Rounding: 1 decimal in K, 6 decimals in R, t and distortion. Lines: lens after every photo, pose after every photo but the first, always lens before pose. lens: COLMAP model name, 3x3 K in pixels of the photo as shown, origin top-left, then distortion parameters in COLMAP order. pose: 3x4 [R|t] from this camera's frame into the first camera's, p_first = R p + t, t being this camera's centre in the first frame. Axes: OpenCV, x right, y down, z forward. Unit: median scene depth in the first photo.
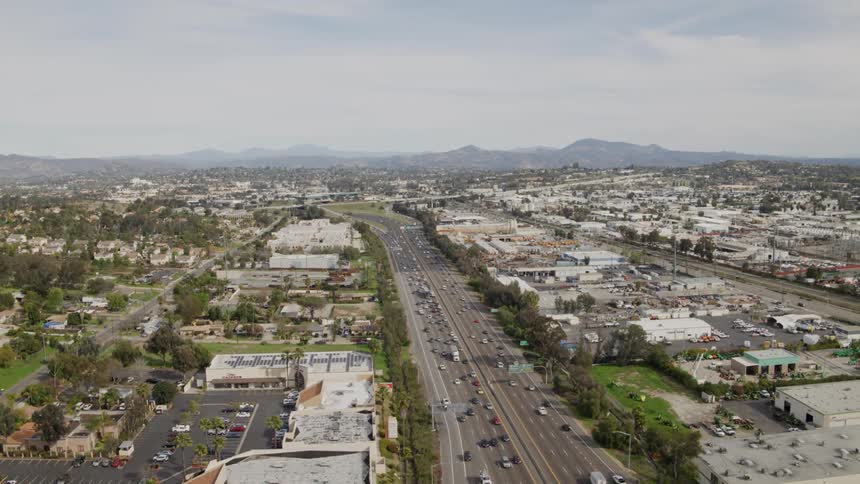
lens RADIAL K [[770.1, 0, 432.2], [0, 770.1, 225.0], [0, 0, 1]] dist [-0.210630, 0.110031]
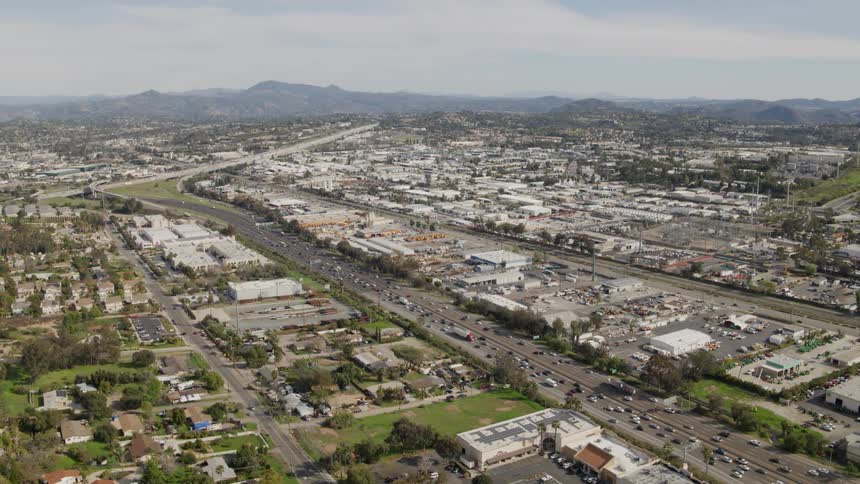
lens RADIAL K [[770.1, 0, 432.2], [0, 770.1, 225.0], [0, 0, 1]] dist [-0.210630, 0.110031]
pose [[0.898546, -0.065186, 0.434011, -0.787350], [0.026209, 0.995113, 0.095199, -0.249483], [-0.438096, -0.074166, 0.895864, 0.016845]]
